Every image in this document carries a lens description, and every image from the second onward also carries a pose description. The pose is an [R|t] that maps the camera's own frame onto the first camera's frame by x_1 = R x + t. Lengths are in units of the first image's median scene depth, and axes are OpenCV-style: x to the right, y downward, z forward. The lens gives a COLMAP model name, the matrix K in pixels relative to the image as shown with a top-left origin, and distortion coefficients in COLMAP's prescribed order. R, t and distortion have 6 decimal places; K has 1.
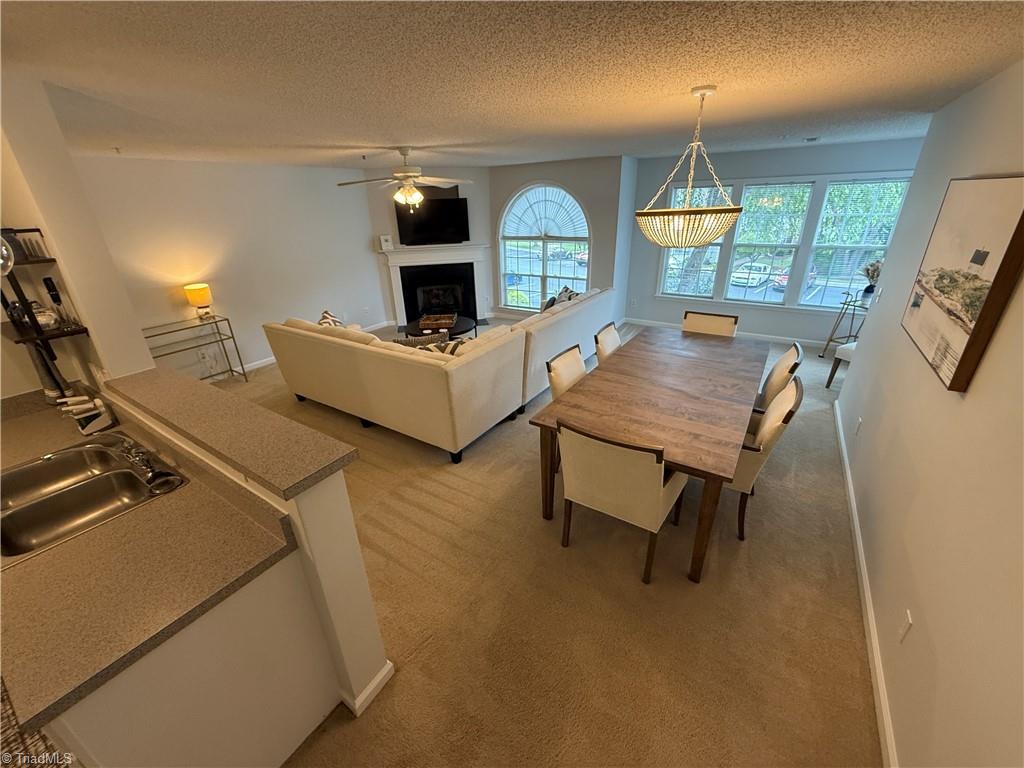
lens RADIAL K [[408.1, 0, 512.0], [0, 408.1, 384.0], [0, 0, 1]] dist [-0.001971, 0.000078]
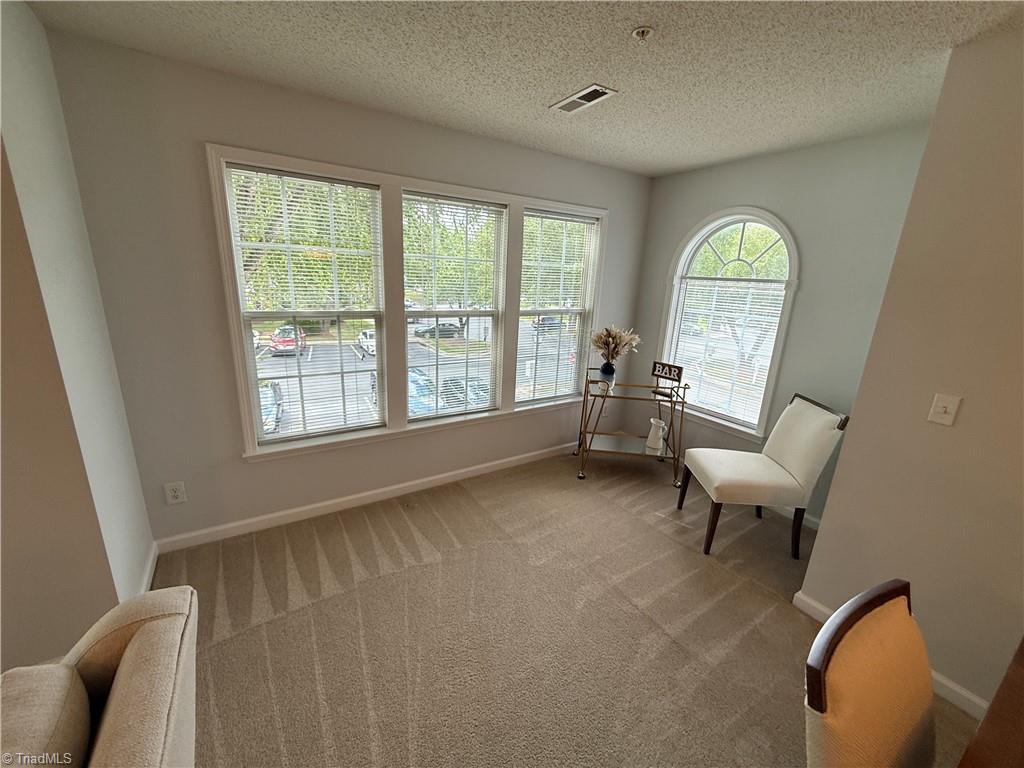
lens RADIAL K [[408.1, 0, 512.0], [0, 408.1, 384.0], [0, 0, 1]] dist [-0.001971, 0.000078]
pose [[0.420477, -0.193753, 0.886374, 0.364002], [0.318393, 0.946314, 0.055816, -0.571753], [-0.849603, 0.258746, 0.459593, 1.580551]]
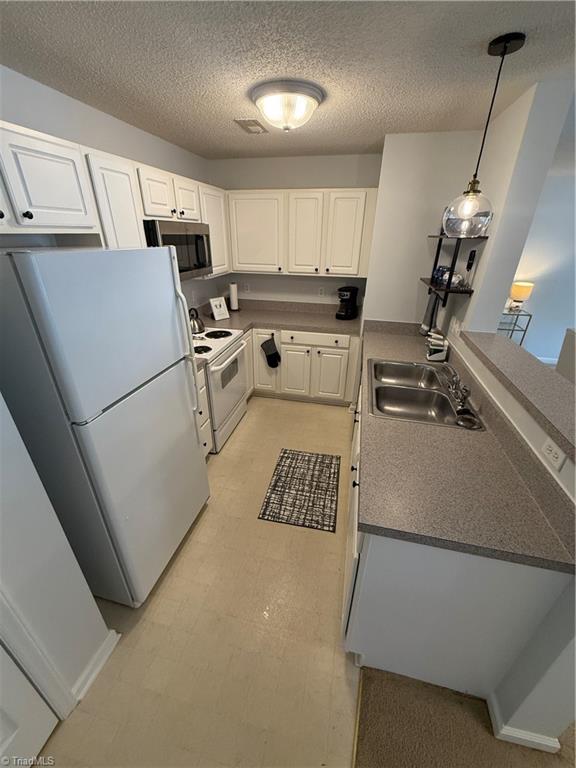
lens RADIAL K [[306.0, 0, 288.0], [0, 306.0, 384.0], [0, 0, 1]] dist [-0.001971, 0.000078]
pose [[0.339379, 0.450071, -0.825989, -0.254035], [-0.407170, 0.861866, 0.302324, 0.071969], [0.847959, 0.233715, 0.475755, 0.050465]]
